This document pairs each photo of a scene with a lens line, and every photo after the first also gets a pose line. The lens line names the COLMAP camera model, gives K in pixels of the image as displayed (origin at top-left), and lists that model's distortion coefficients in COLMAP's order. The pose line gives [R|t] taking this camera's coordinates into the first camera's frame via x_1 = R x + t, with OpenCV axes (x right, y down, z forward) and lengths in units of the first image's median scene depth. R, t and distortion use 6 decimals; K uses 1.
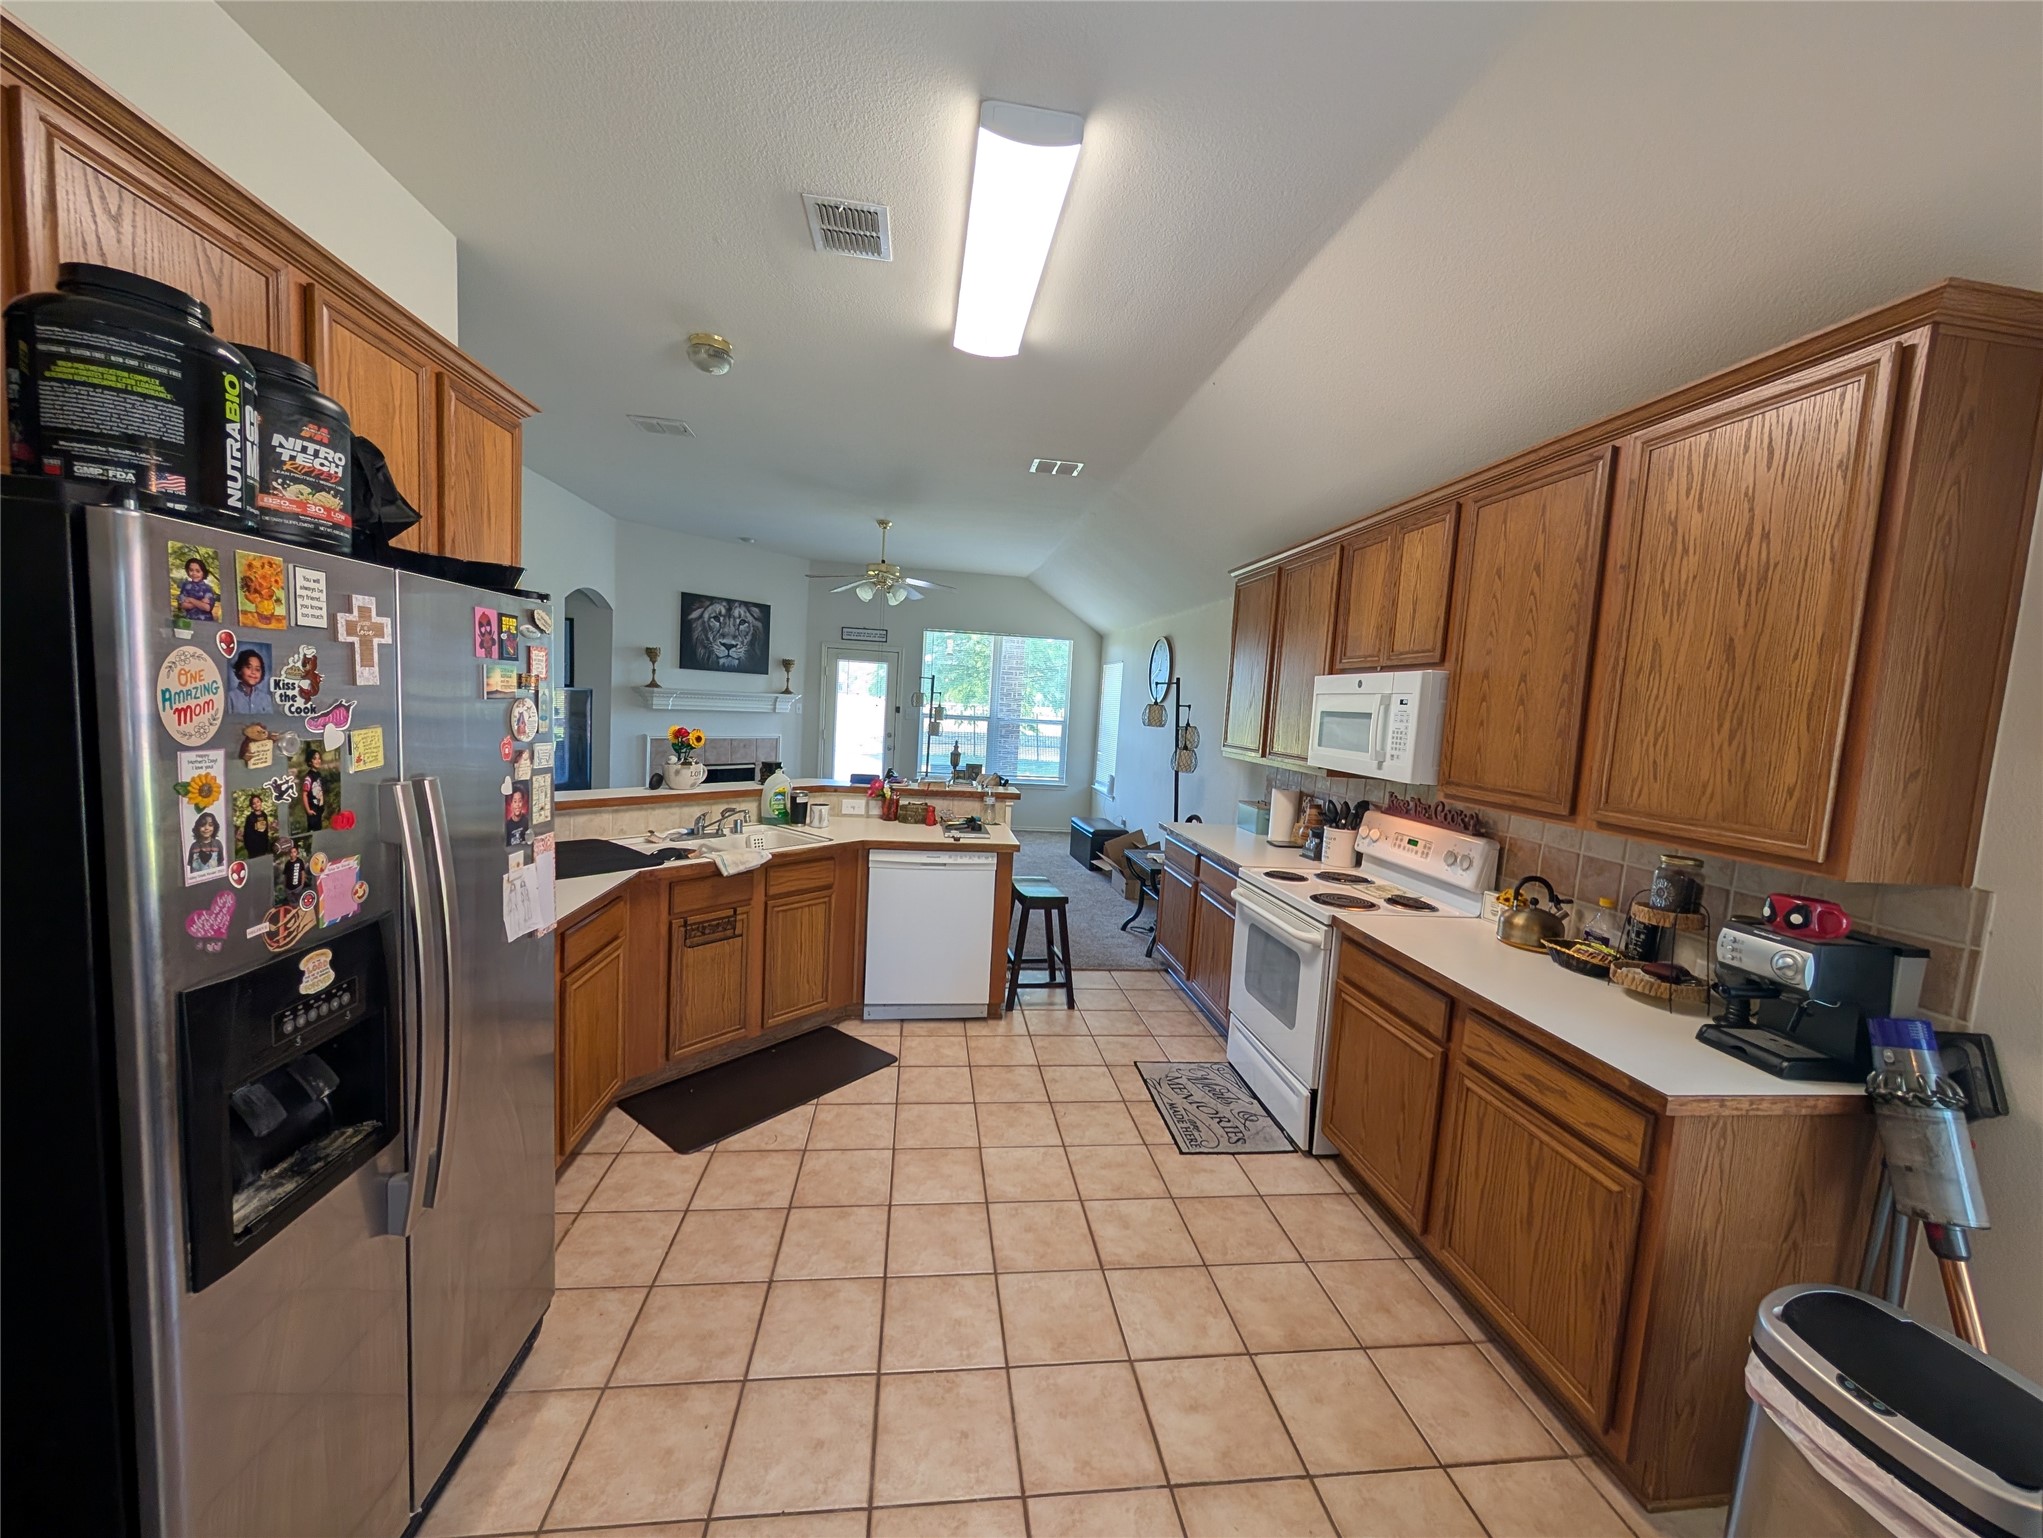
lens RADIAL K [[772.4, 0, 1017.0], [0, 772.4, 768.9], [0, 0, 1]] dist [-0.001791, 0.000633]
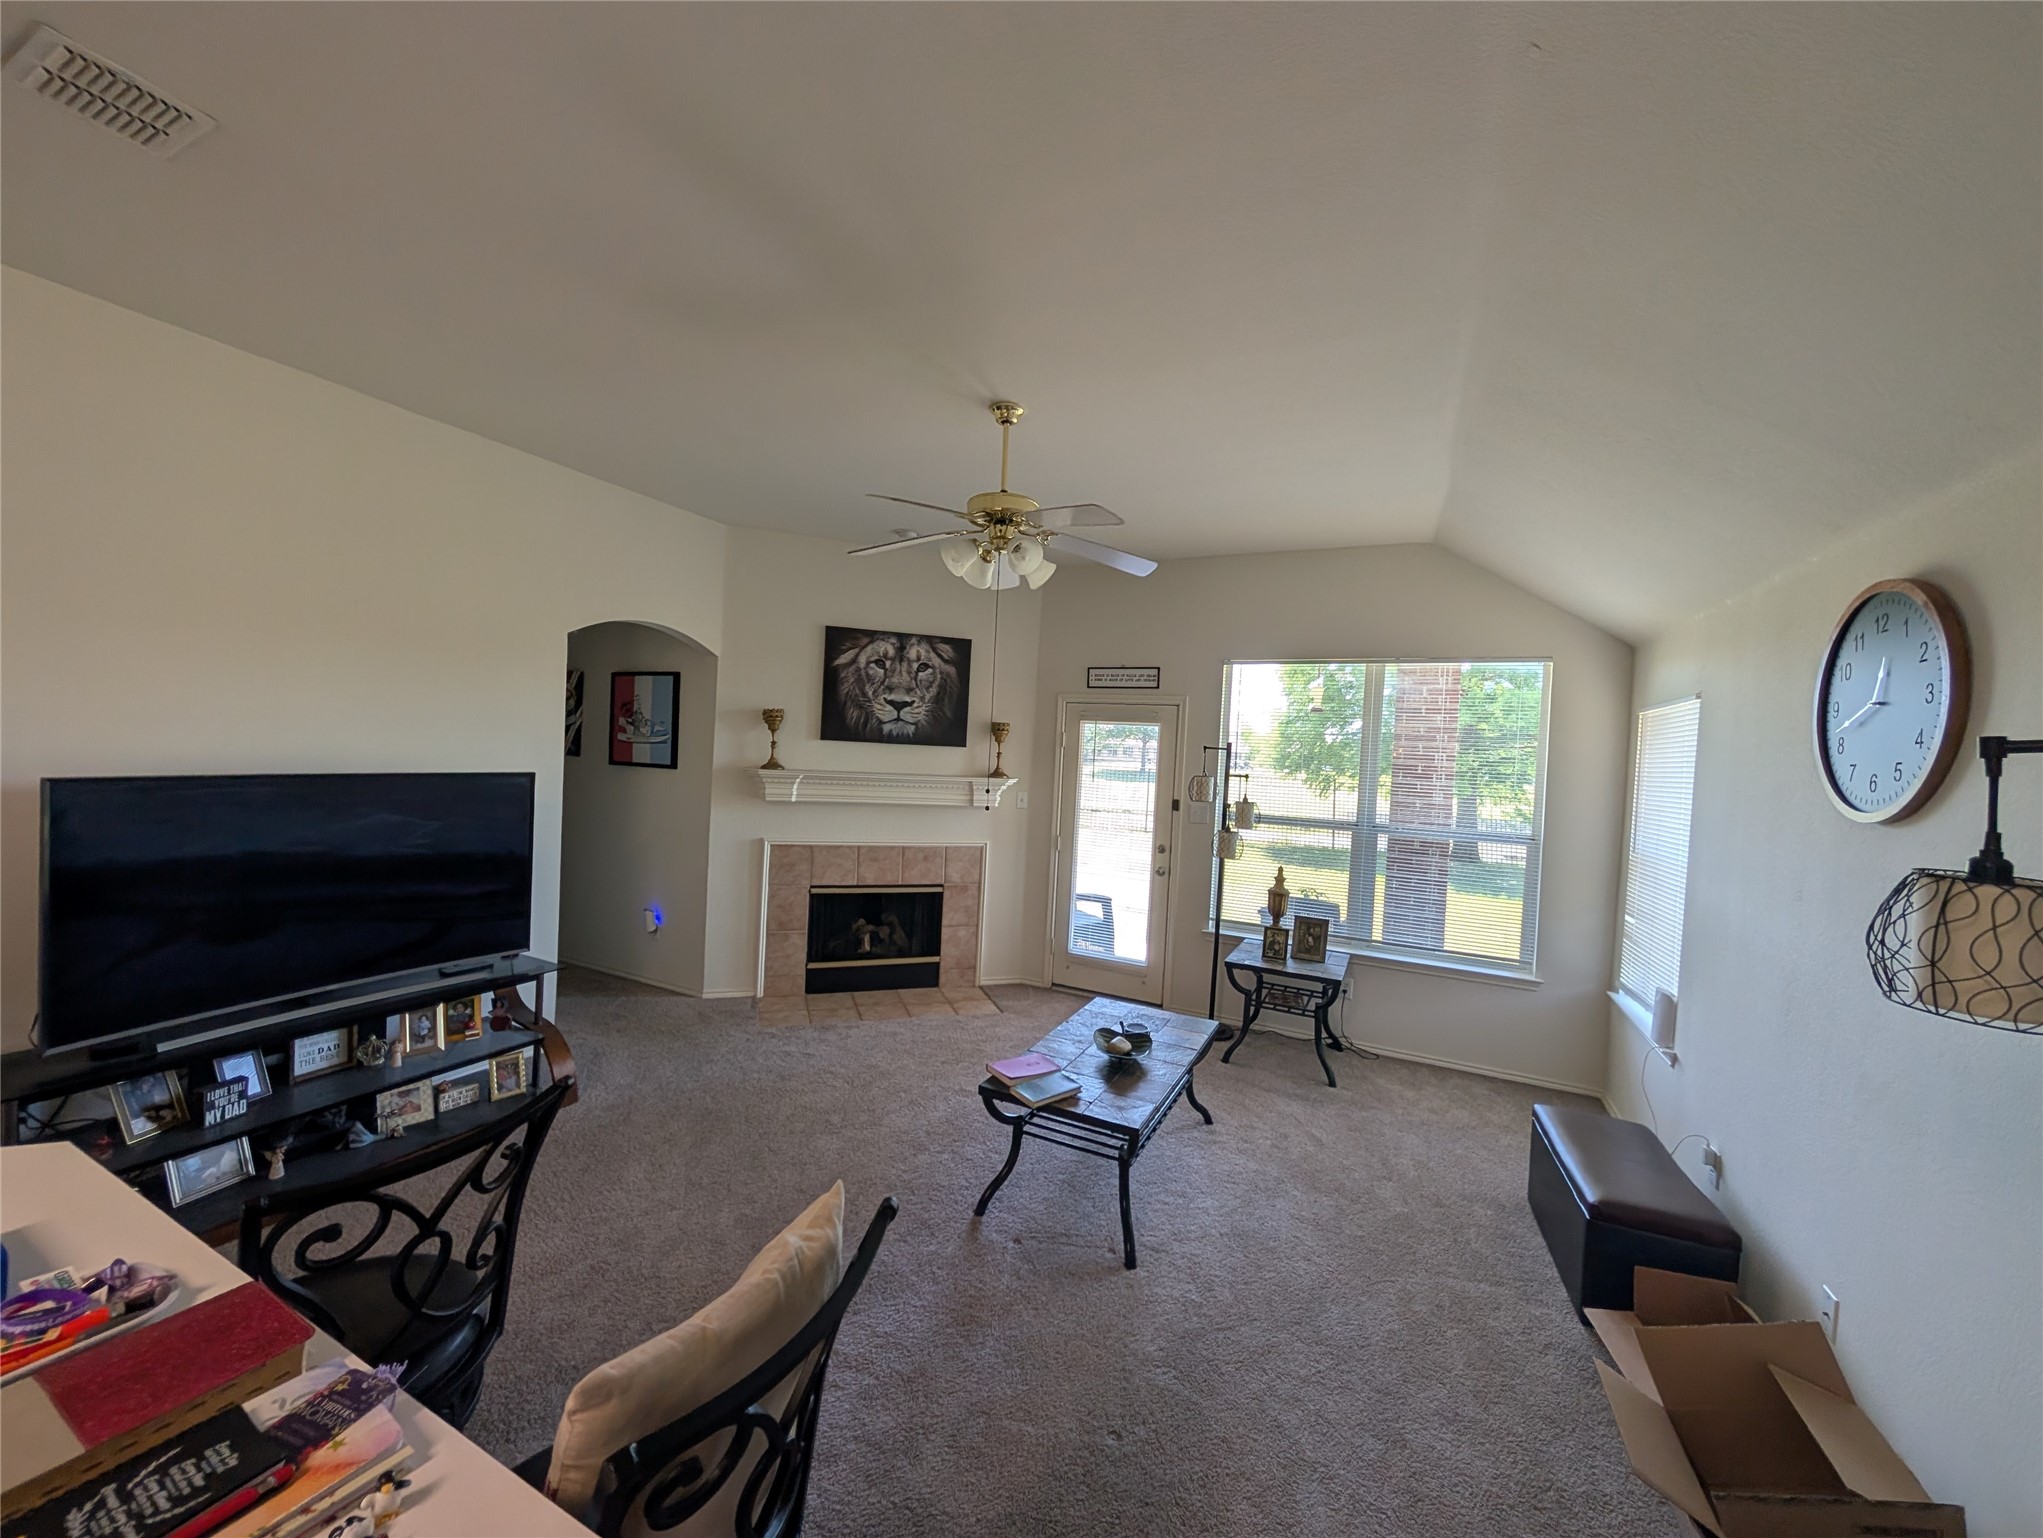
lens RADIAL K [[772.4, 0, 1016.2], [0, 772.4, 769.3], [0, 0, 1]] dist [-0.001791, 0.000633]
pose [[0.832845, -0.002575, -0.553500, 0.225435], [-0.051169, 0.995349, -0.081624, -0.184703], [0.551135, 0.096302, 0.828840, 1.701041]]
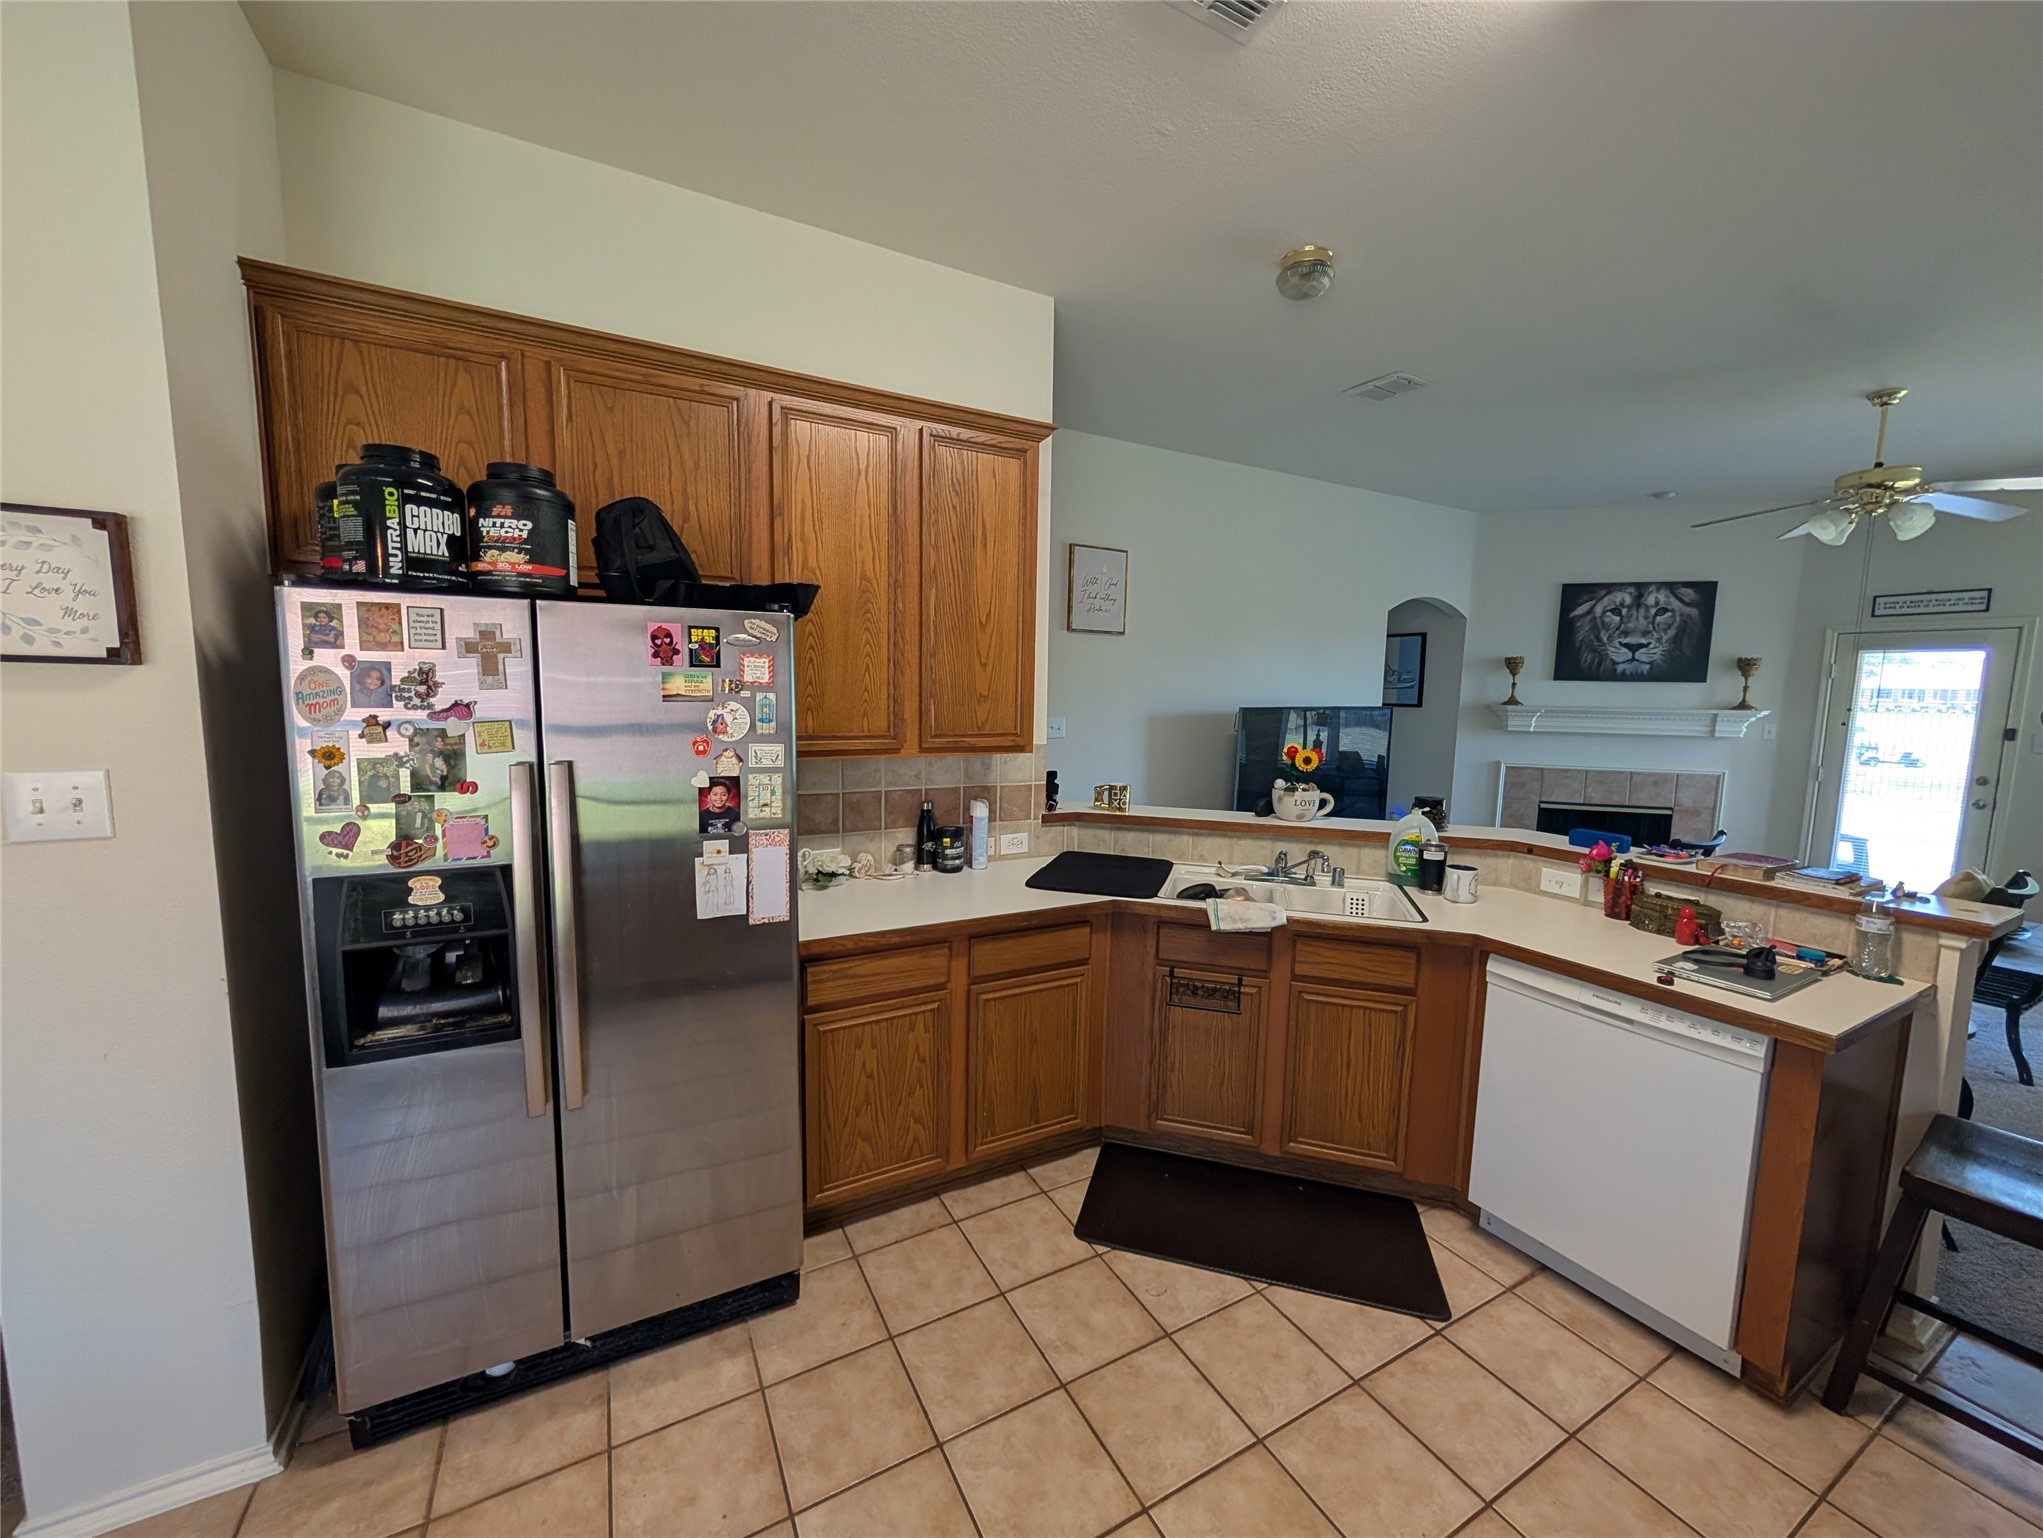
lens RADIAL K [[772.4, 0, 1019.9], [0, 772.4, 768.1], [0, 0, 1]] dist [-0.001791, 0.000633]
pose [[0.365350, 0.045920, -0.929737, 0.338890], [-0.079393, 0.996680, 0.018028, -0.031741], [0.927478, 0.067228, 0.367783, 0.624465]]
